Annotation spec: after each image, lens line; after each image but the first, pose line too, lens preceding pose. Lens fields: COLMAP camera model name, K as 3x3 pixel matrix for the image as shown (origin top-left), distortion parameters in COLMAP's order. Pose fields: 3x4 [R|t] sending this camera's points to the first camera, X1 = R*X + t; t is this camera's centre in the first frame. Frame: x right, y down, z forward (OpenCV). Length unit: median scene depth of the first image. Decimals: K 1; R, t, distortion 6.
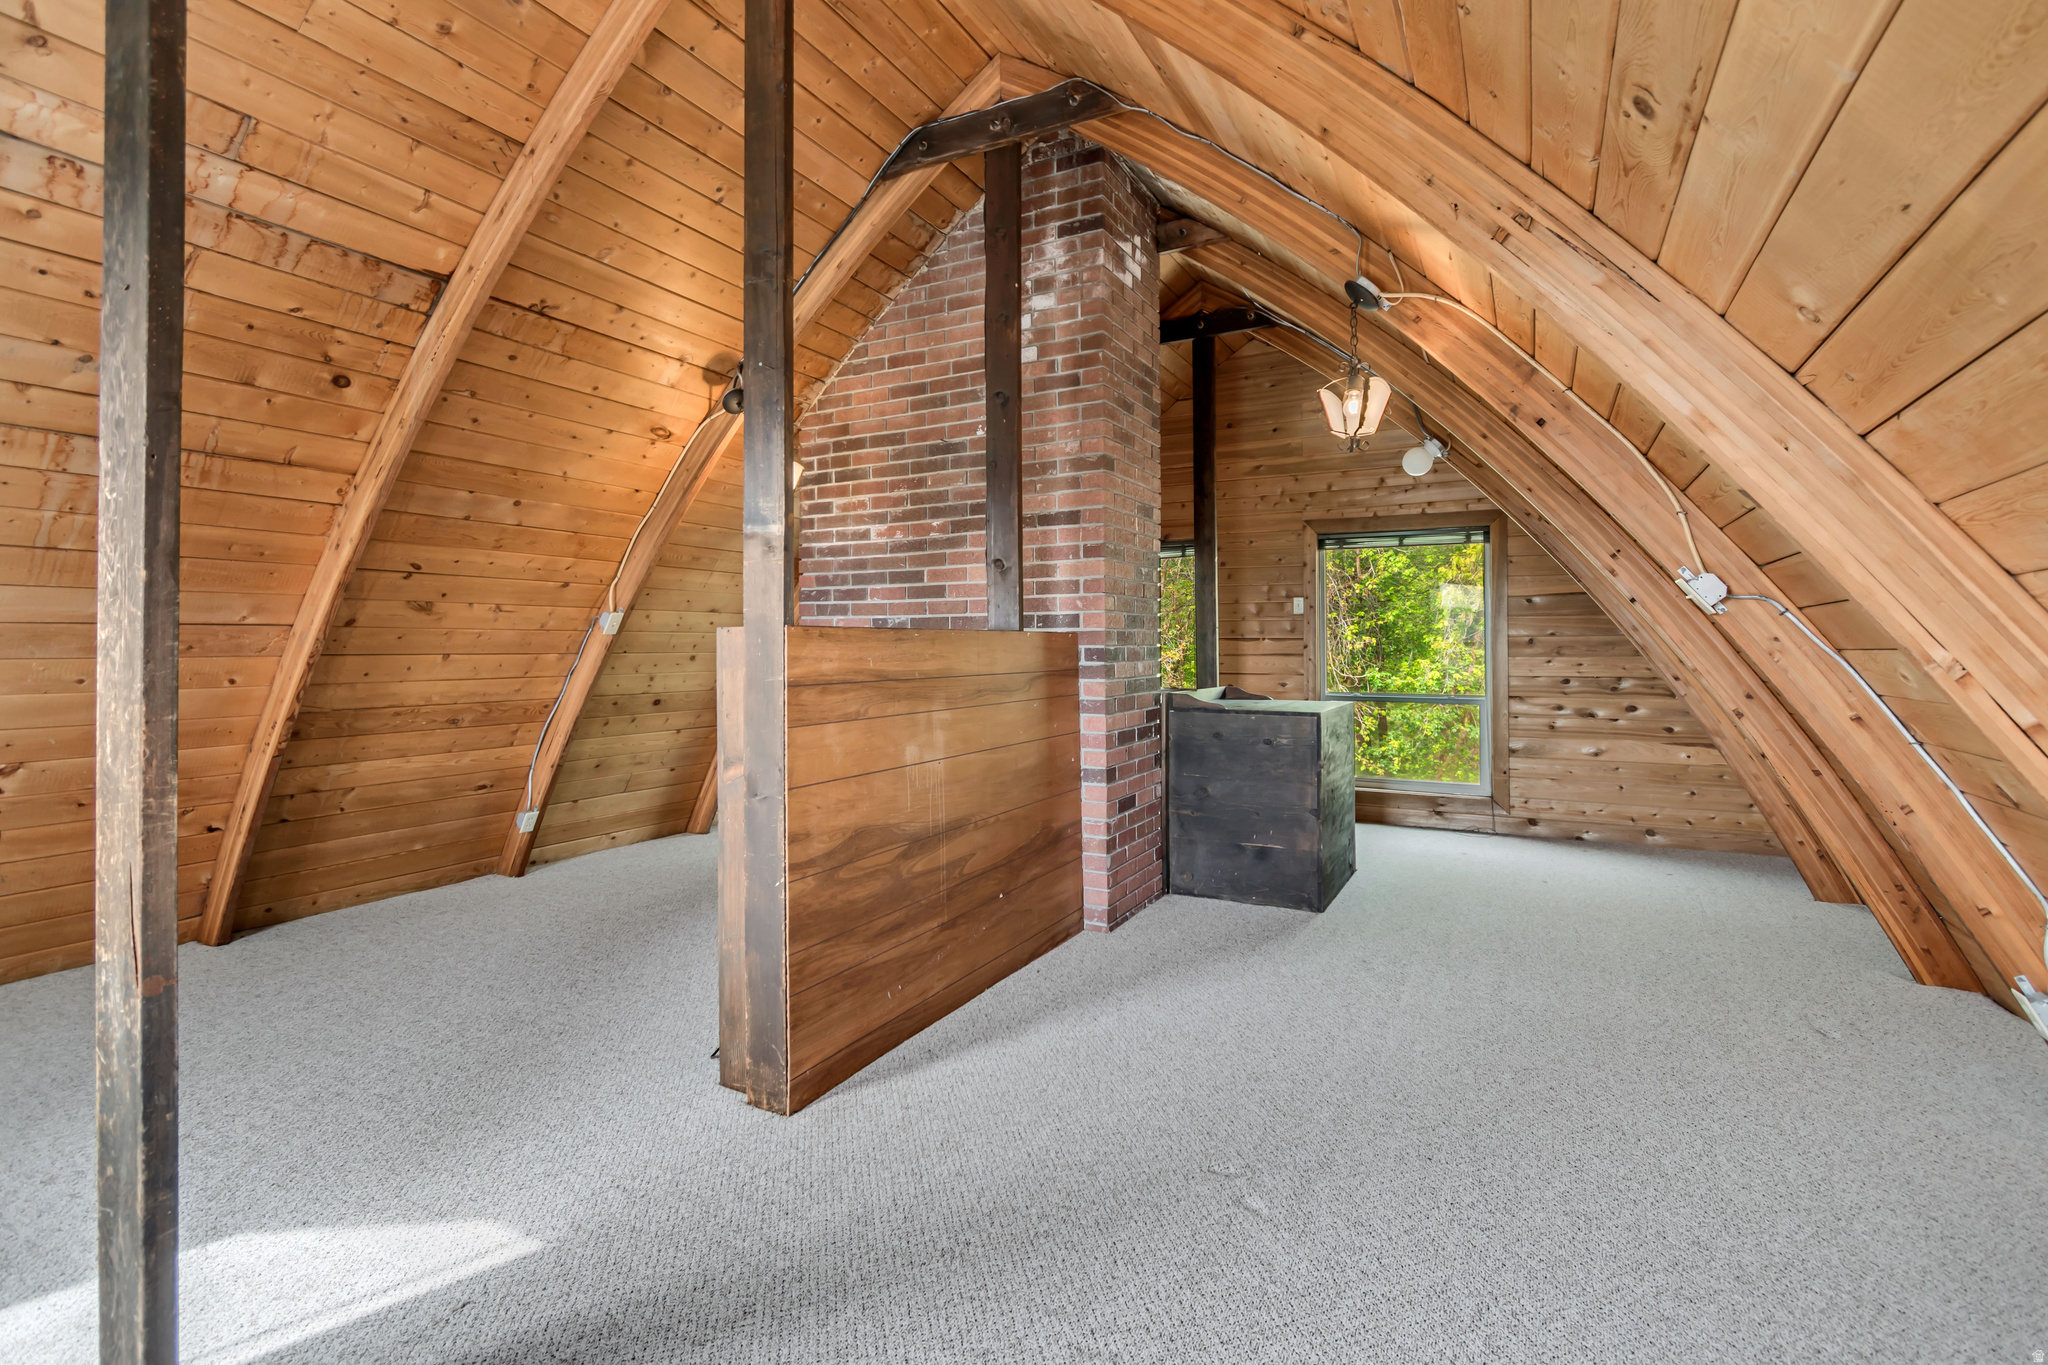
lens RADIAL K [[923.9, 0, 1022.6], [0, 923.9, 649.9], [0, 0, 1]] dist [0.010616, -0.004025]
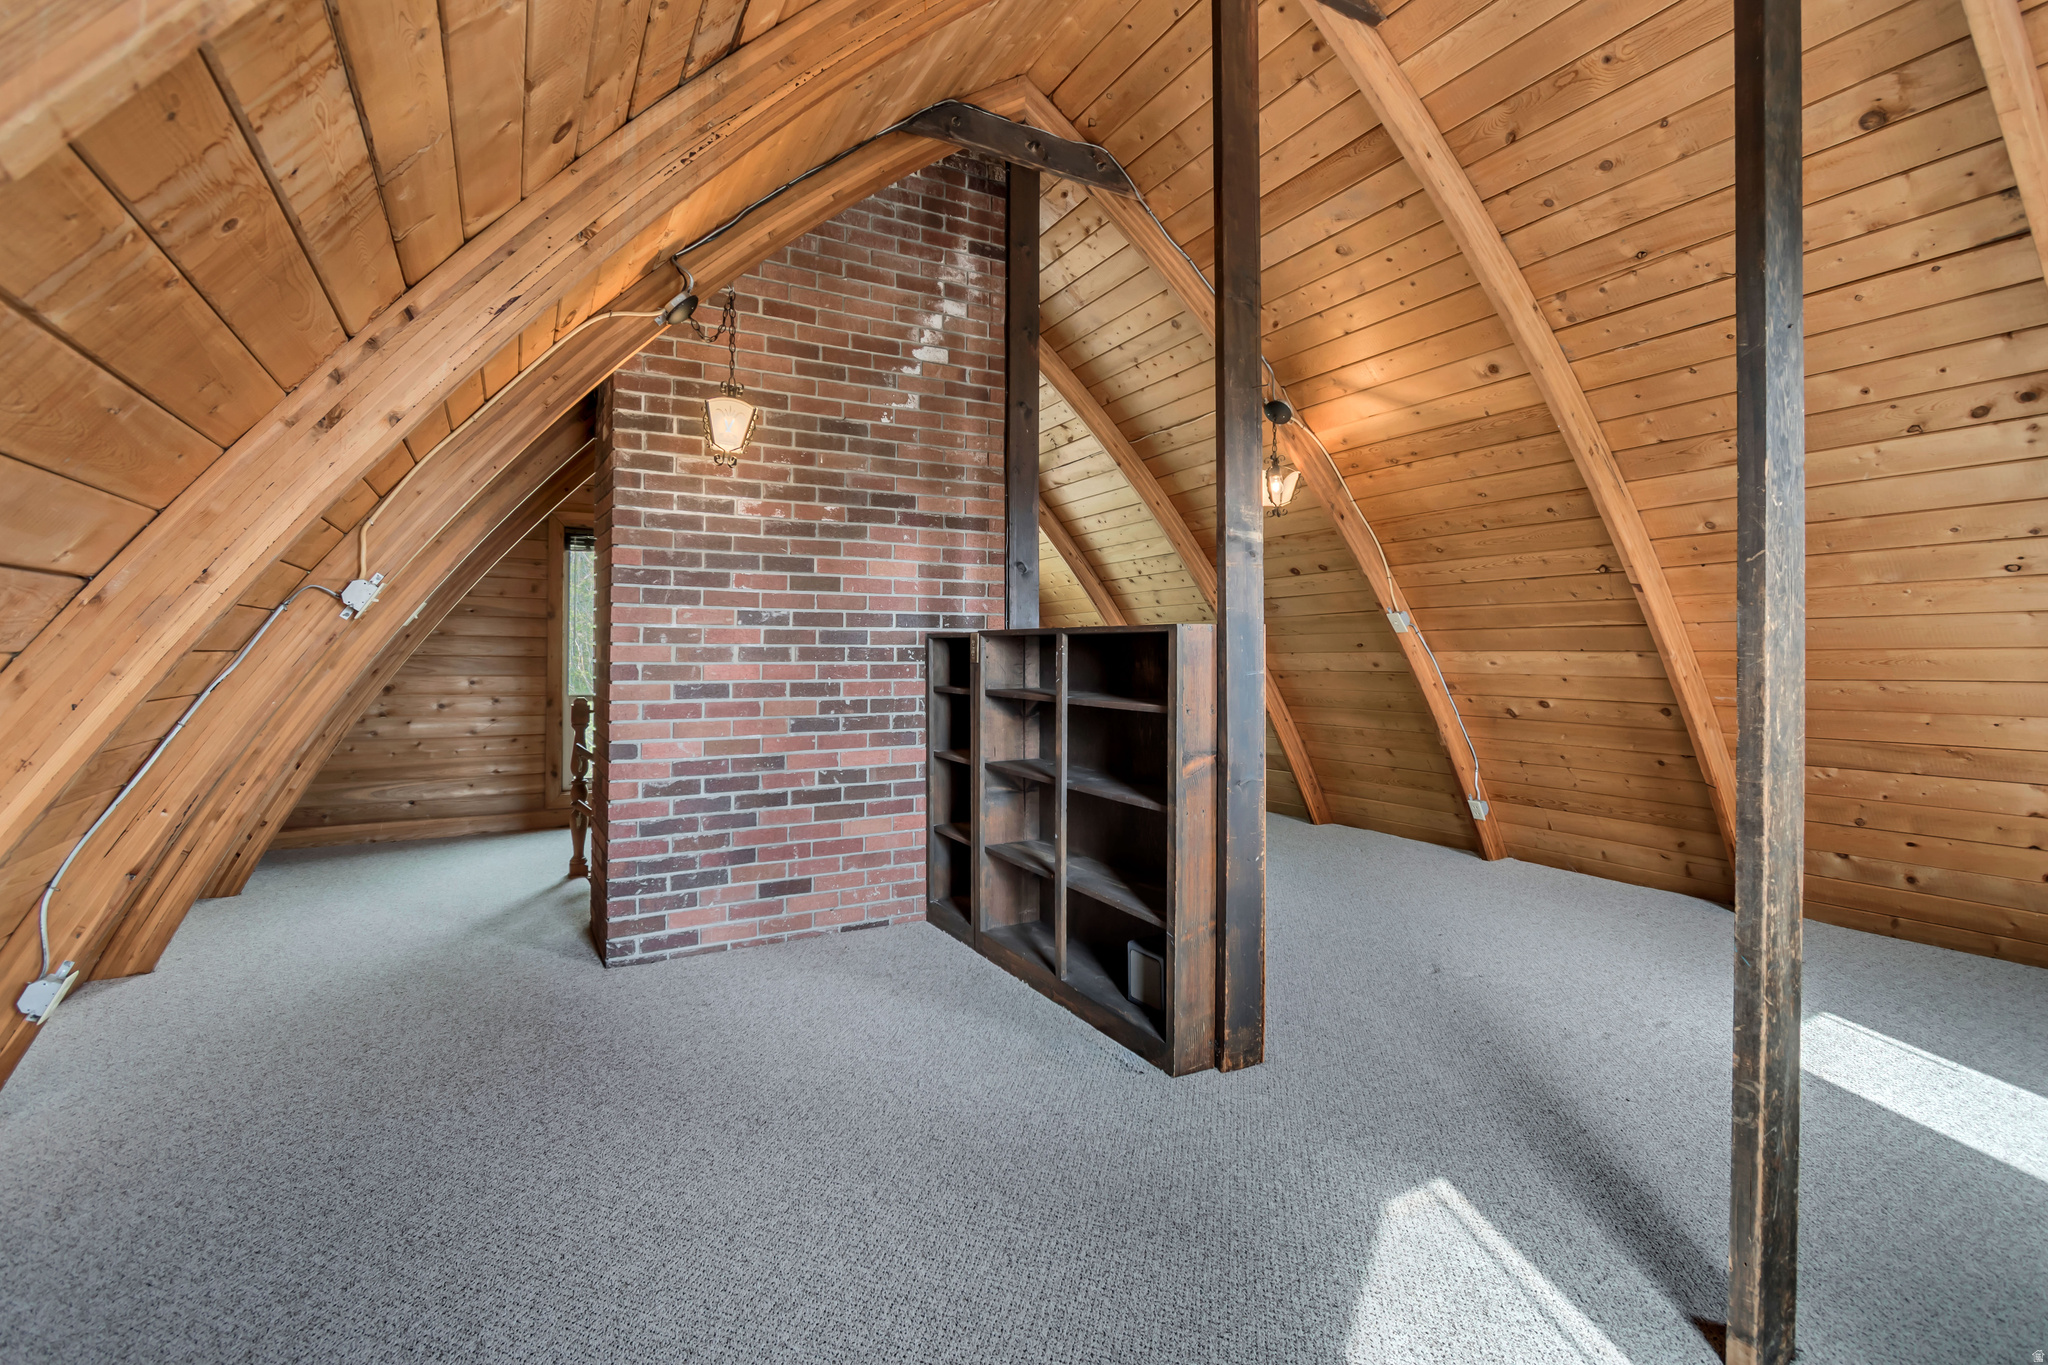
lens RADIAL K [[923.9, 0, 1014.3], [0, 923.9, 671.9], [0, 0, 1]] dist [0.010616, -0.004025]
pose [[0.550364, -0.013556, 0.834815, -0.760411], [-0.001728, 0.999848, 0.017375, 0.006492], [-0.834923, -0.011005, 0.550257, 0.360062]]
